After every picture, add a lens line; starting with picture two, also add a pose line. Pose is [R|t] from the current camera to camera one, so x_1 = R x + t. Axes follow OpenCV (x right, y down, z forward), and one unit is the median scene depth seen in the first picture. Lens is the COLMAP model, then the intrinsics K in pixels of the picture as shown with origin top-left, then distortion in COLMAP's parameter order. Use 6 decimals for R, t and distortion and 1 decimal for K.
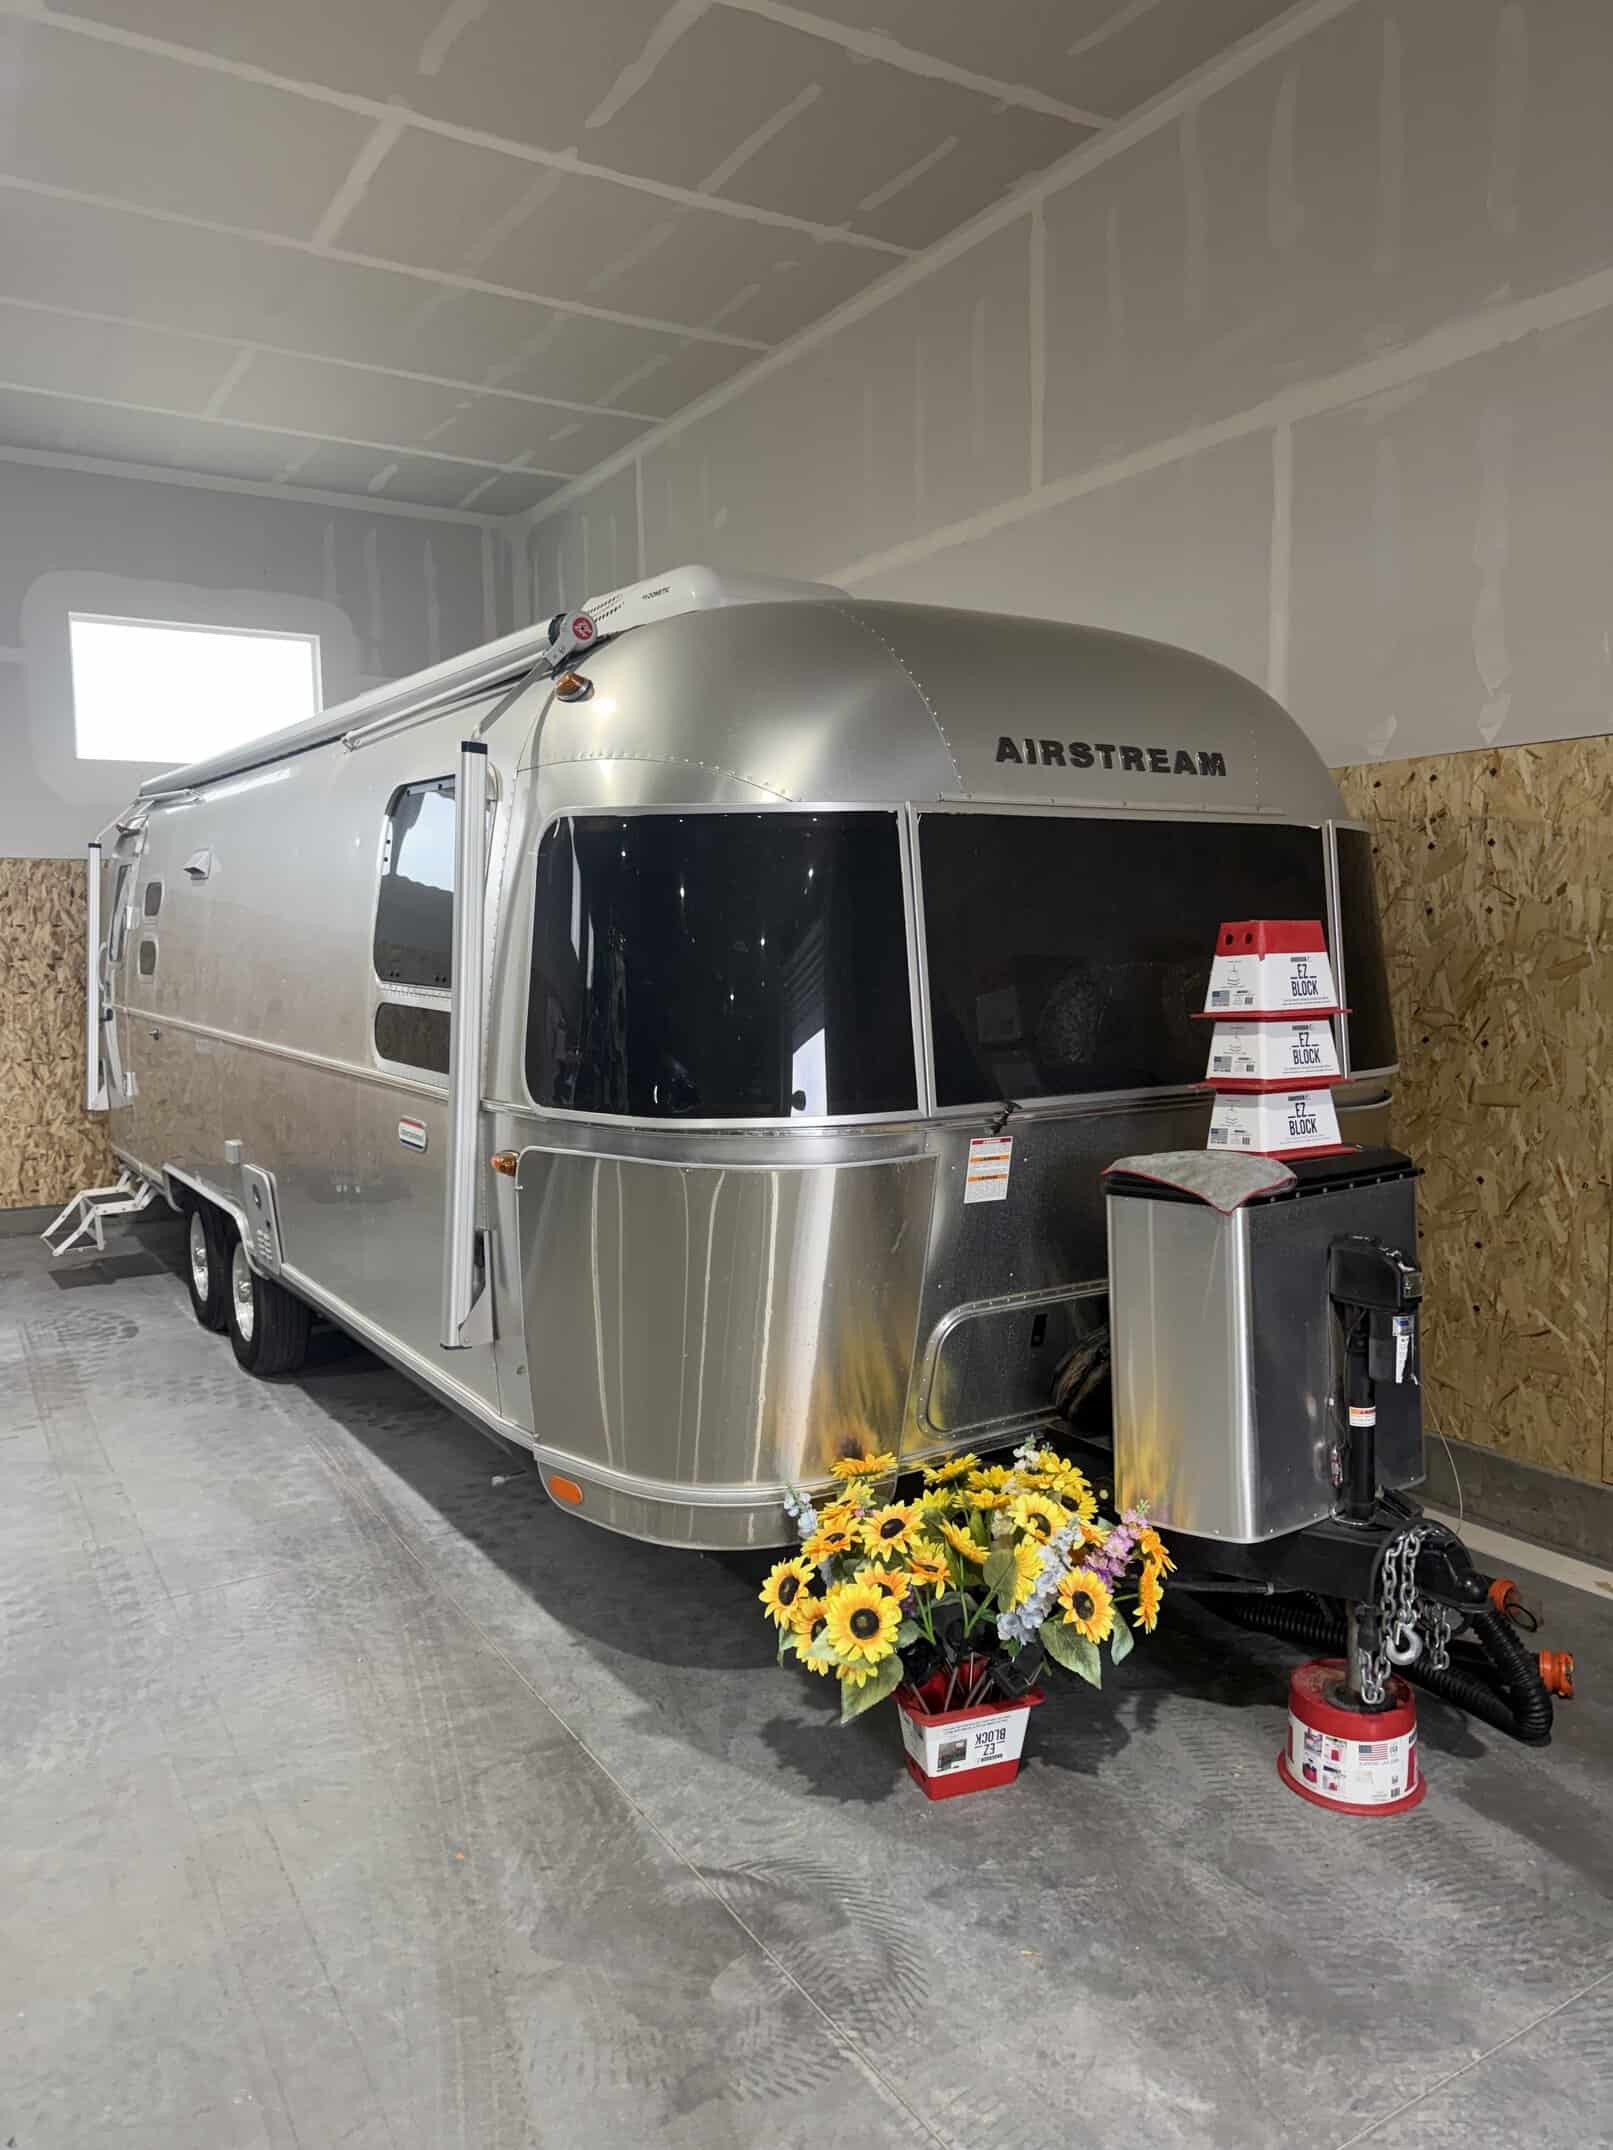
lens RADIAL K [[1524.5, 0, 802.9], [0, 1524.5, 1075.4], [0, 0, 1]] dist [0.004193, -0.006347]
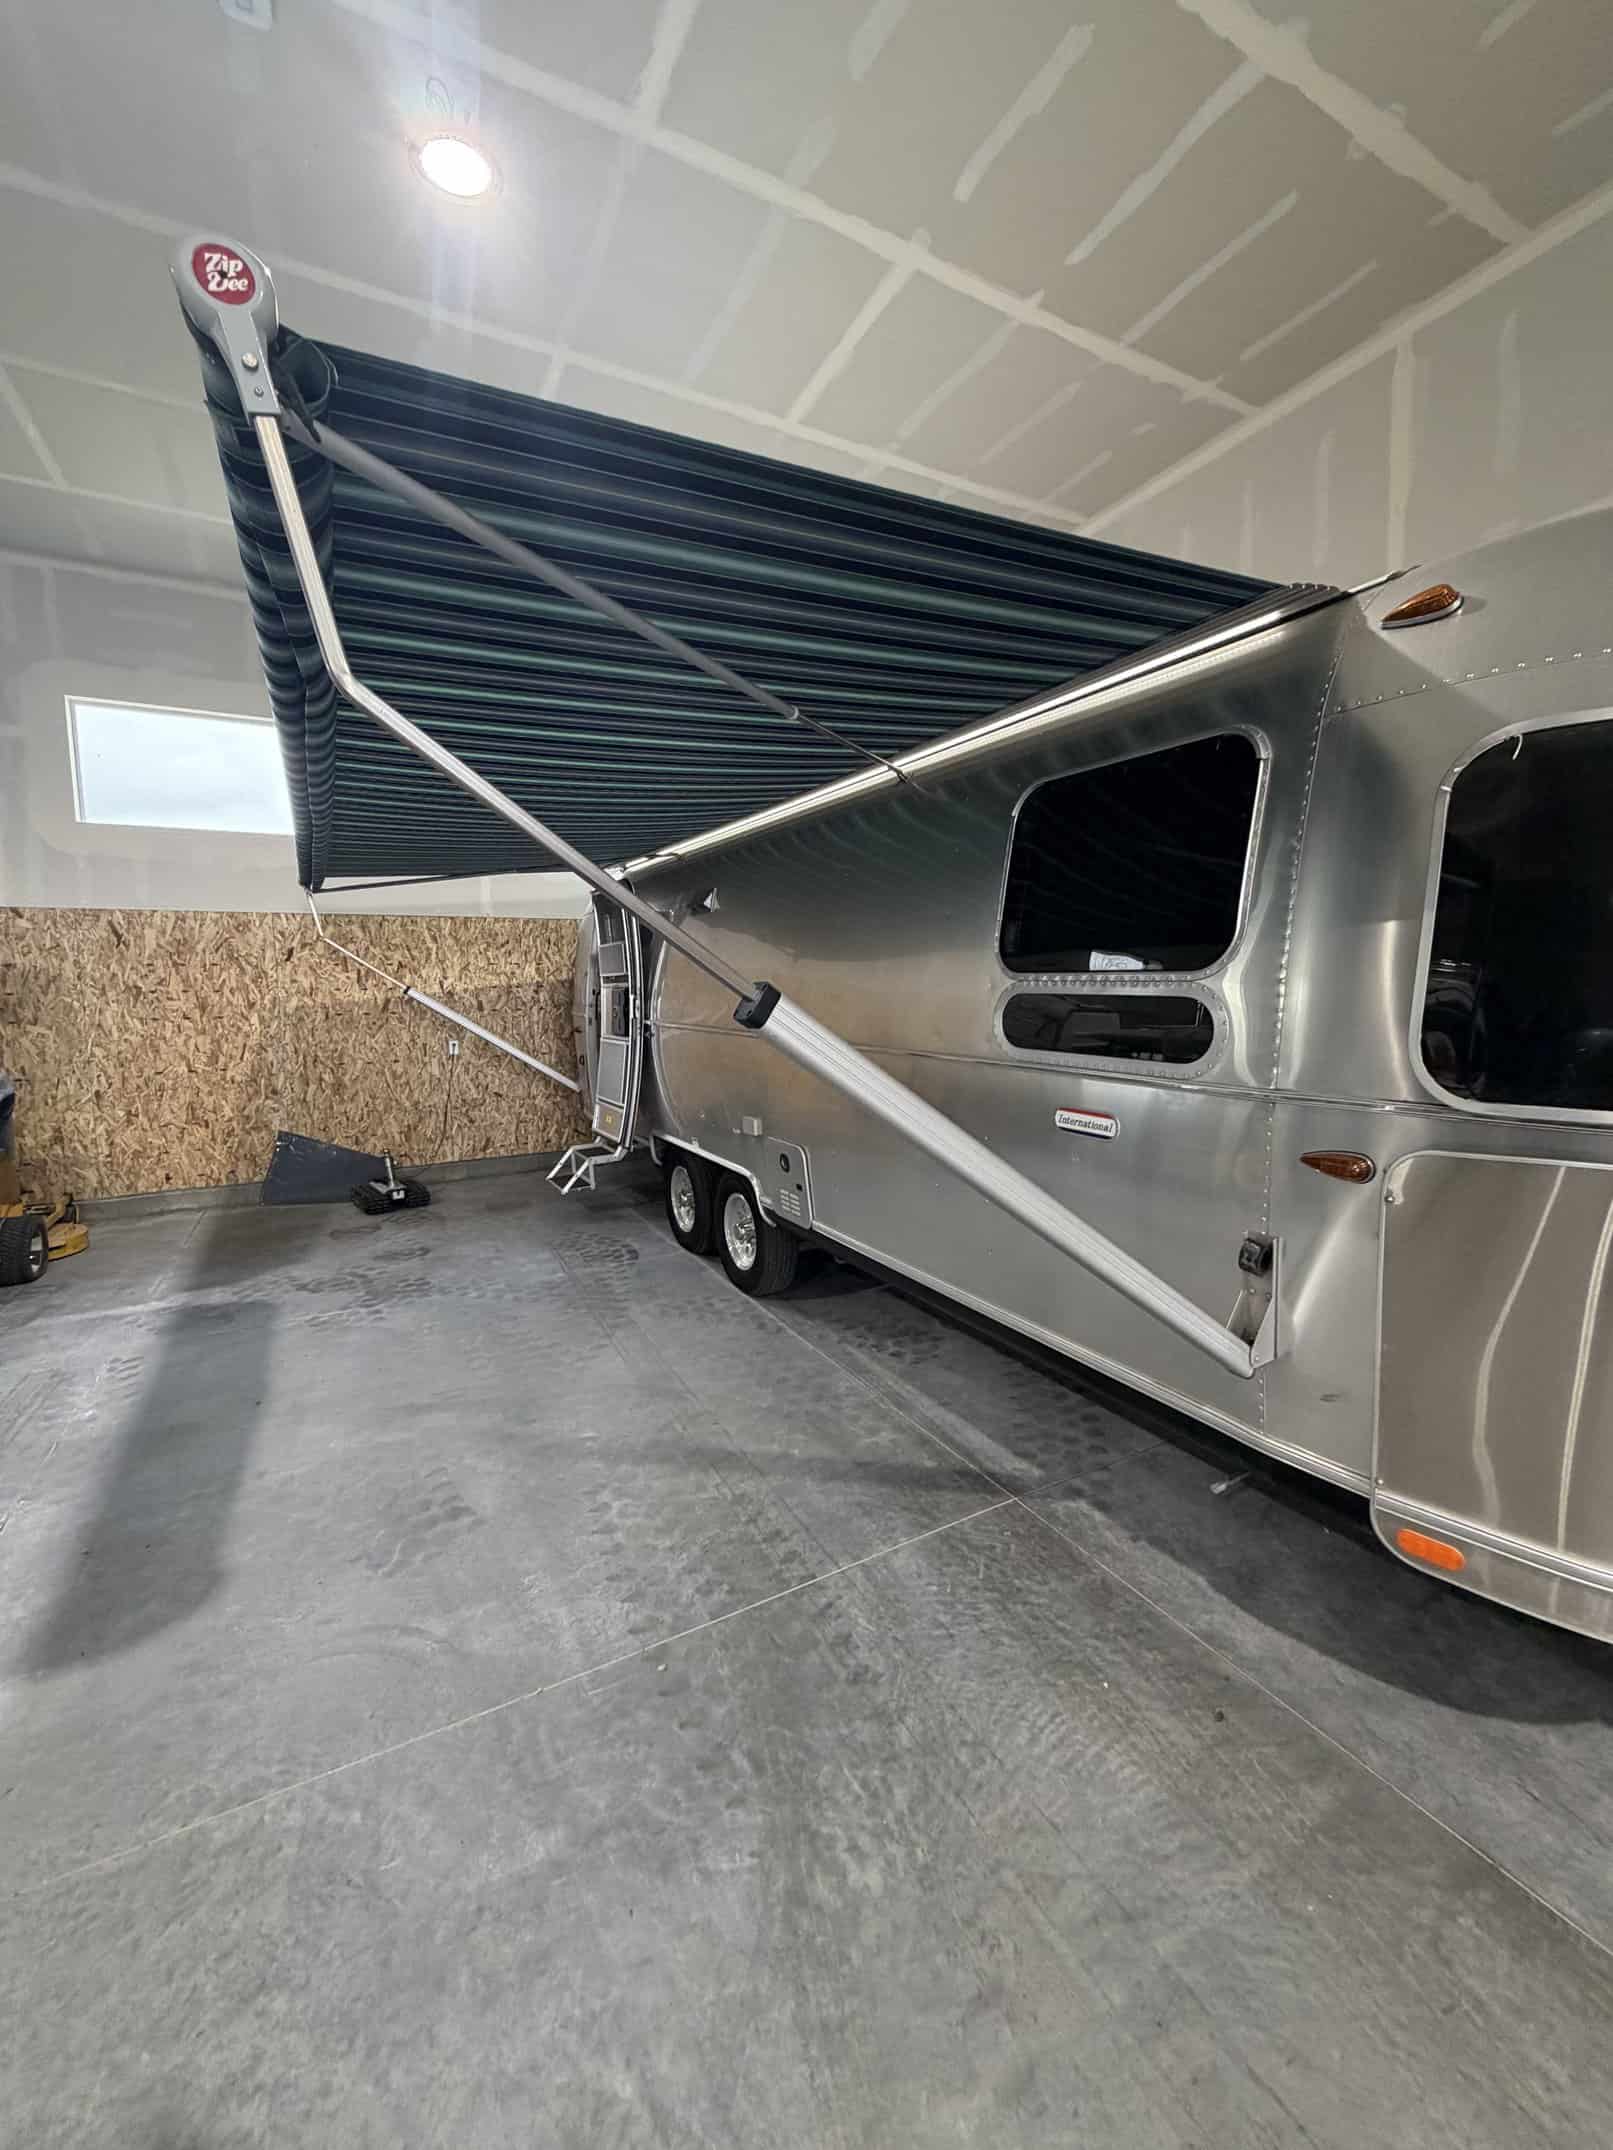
lens RADIAL K [[868.0, 0, 809.1], [0, 868.0, 1068.4], [0, 0, 1]] dist [0.000855, -0.000014]
pose [[0.997697, -0.003387, -0.067746, -0.283790], [0.003782, 0.999977, 0.005706, -0.001483], [0.067725, -0.005949, 0.997686, 0.295740]]
